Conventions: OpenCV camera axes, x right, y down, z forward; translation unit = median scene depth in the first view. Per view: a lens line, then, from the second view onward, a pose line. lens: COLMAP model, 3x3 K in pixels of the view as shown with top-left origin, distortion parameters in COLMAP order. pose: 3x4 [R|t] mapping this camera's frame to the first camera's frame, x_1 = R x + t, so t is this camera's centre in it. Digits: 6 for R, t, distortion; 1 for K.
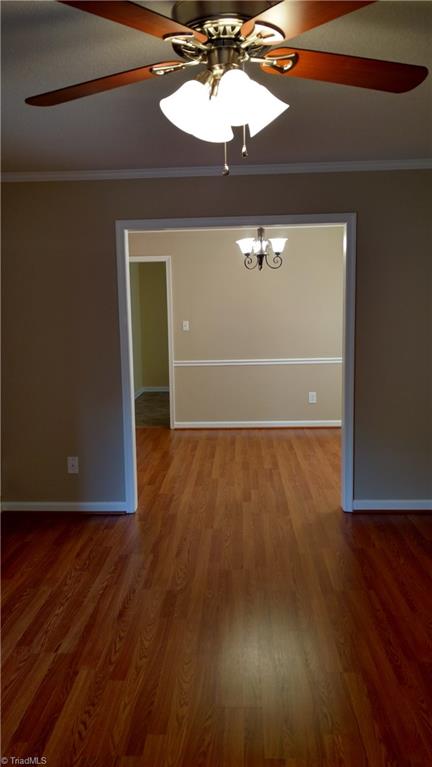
lens RADIAL K [[613.1, 0, 216.4], [0, 613.1, 385.4], [0, 0, 1]] dist [0.002018, 0.031979]
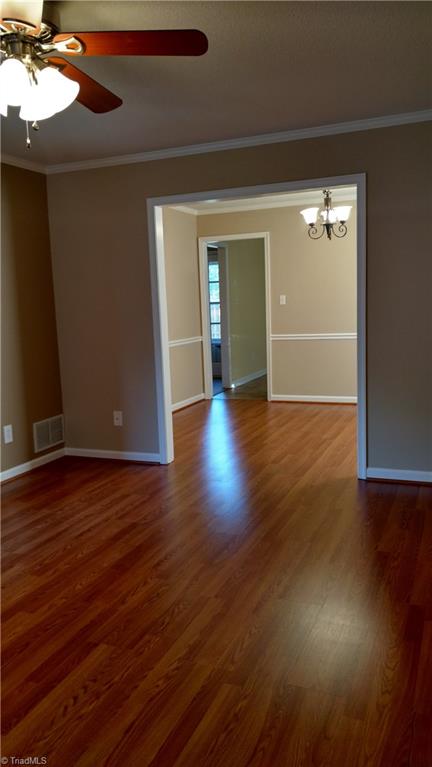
lens RADIAL K [[613.1, 0, 204.0], [0, 613.1, 383.1], [0, 0, 1]] dist [0.002018, 0.031979]
pose [[0.940634, 0.031500, -0.337956, 0.300261], [-0.025078, 0.999413, 0.023353, 0.034589], [0.338494, -0.013491, 0.940872, -0.011062]]
